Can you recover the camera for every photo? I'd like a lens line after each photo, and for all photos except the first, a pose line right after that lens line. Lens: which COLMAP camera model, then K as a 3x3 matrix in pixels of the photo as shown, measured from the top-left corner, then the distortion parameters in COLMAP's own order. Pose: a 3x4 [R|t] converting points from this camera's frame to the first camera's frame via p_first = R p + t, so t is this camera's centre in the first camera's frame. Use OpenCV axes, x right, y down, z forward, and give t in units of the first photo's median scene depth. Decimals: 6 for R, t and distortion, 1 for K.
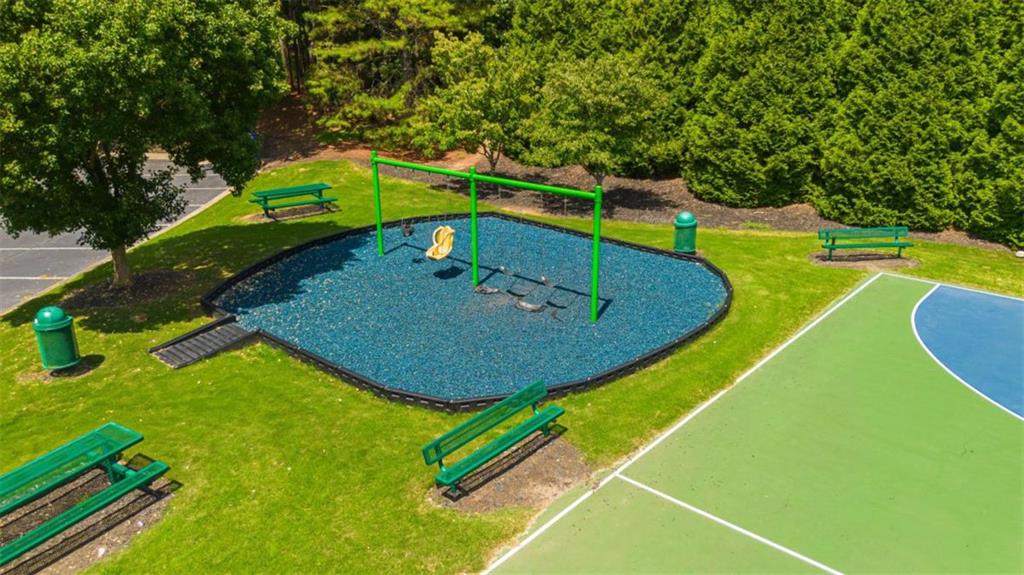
lens RADIAL K [[736.1, 0, 507.8], [0, 736.1, 283.6], [0, 0, 1]] dist [0.049206, -0.034626]
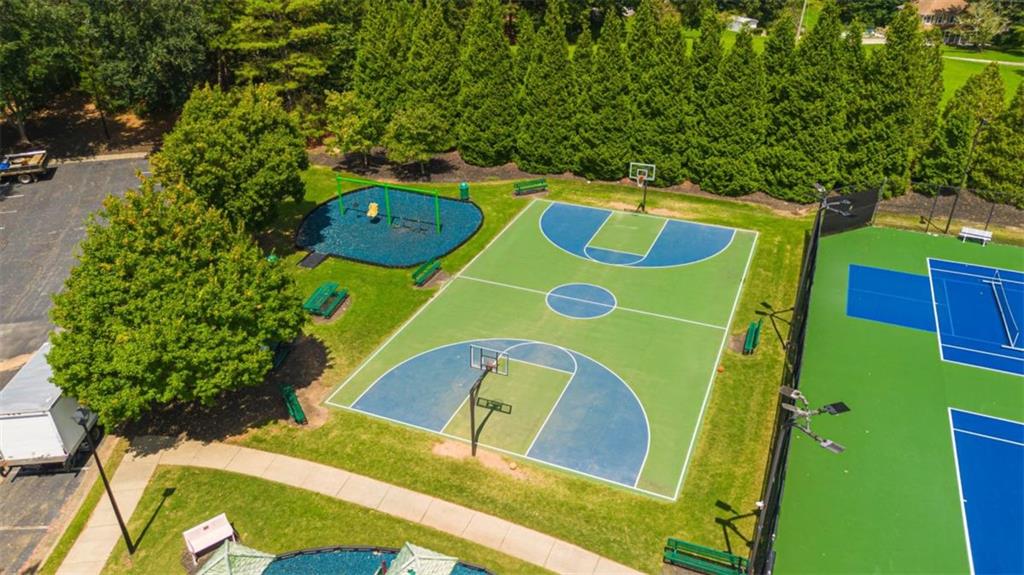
lens RADIAL K [[736.1, 0, 510.8], [0, 736.1, 291.2], [0, 0, 1]] dist [0.049206, -0.034626]
pose [[0.947807, -0.159864, 0.275872, -0.303939], [0.108578, 0.975339, 0.192159, -0.173358], [-0.299788, -0.152176, 0.941791, -1.252028]]
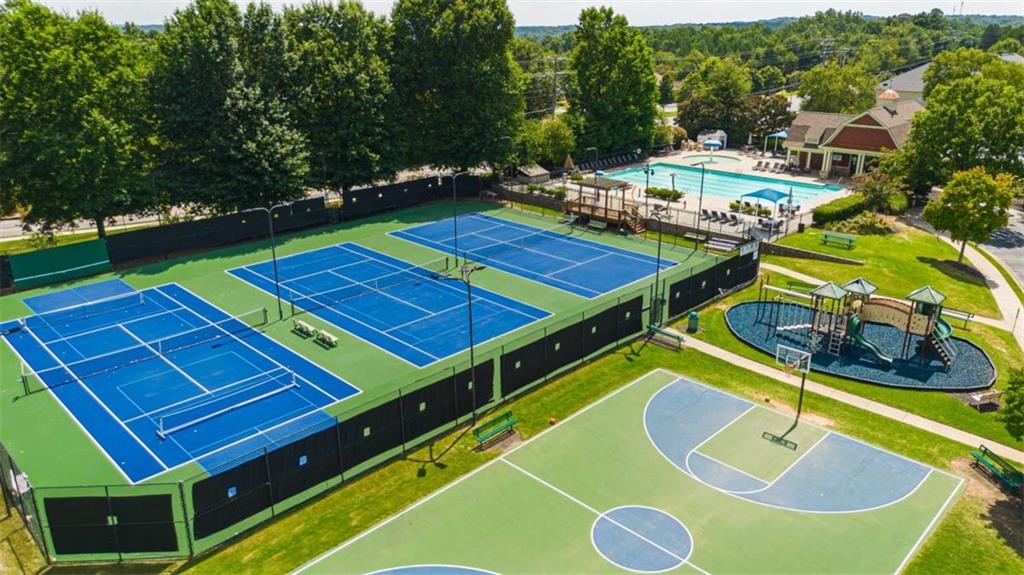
lens RADIAL K [[736.1, 0, 510.0], [0, 736.1, 287.0], [0, 0, 1]] dist [0.049206, -0.034626]
pose [[-0.998332, -0.019700, 0.054262, 0.454969], [0.018624, 0.779789, 0.625765, -0.870797], [-0.054640, 0.625732, -0.778122, 0.948535]]
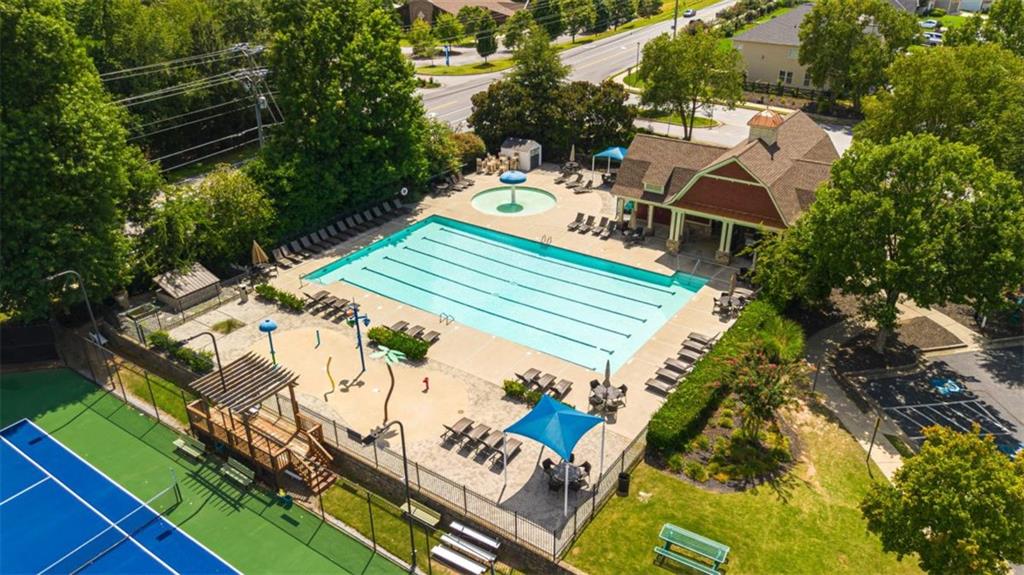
lens RADIAL K [[736.1, 0, 510.6], [0, 736.1, 287.8], [0, 0, 1]] dist [0.049206, -0.034626]
pose [[-0.993369, 0.058112, -0.099198, -0.129346], [-0.031440, 0.692638, 0.720600, -0.548985], [0.110584, 0.718941, -0.686218, -0.681084]]
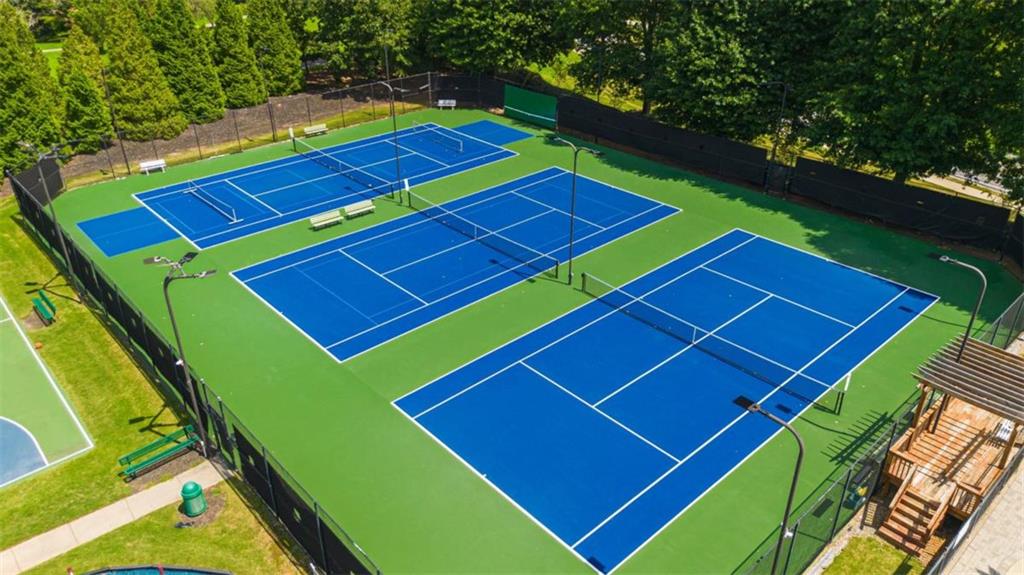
lens RADIAL K [[736.1, 0, 510.9], [0, 736.1, 287.8], [0, 0, 1]] dist [0.049206, -0.034626]
pose [[0.111115, -0.484734, 0.867575, -0.626284], [0.334514, 0.840283, 0.426643, -0.104981], [-0.935817, 0.242810, 0.255518, -1.280638]]
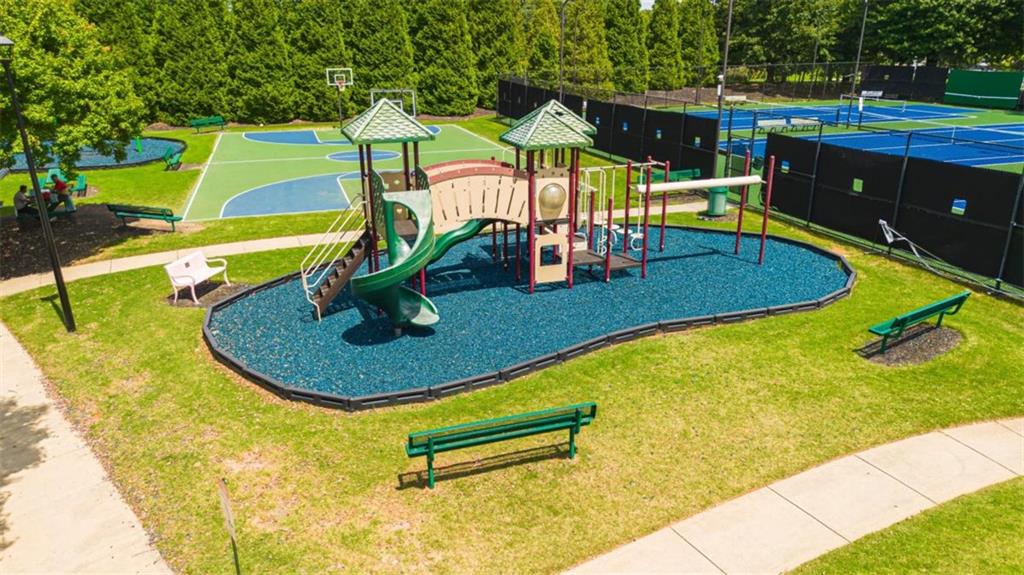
lens RADIAL K [[736.1, 0, 513.8], [0, 736.1, 288.4], [0, 0, 1]] dist [0.049206, -0.034626]
pose [[0.505645, -0.277685, 0.816832, -0.927738], [0.290213, 0.946358, 0.142066, 0.326201], [-0.812465, 0.165220, 0.559109, -0.849299]]
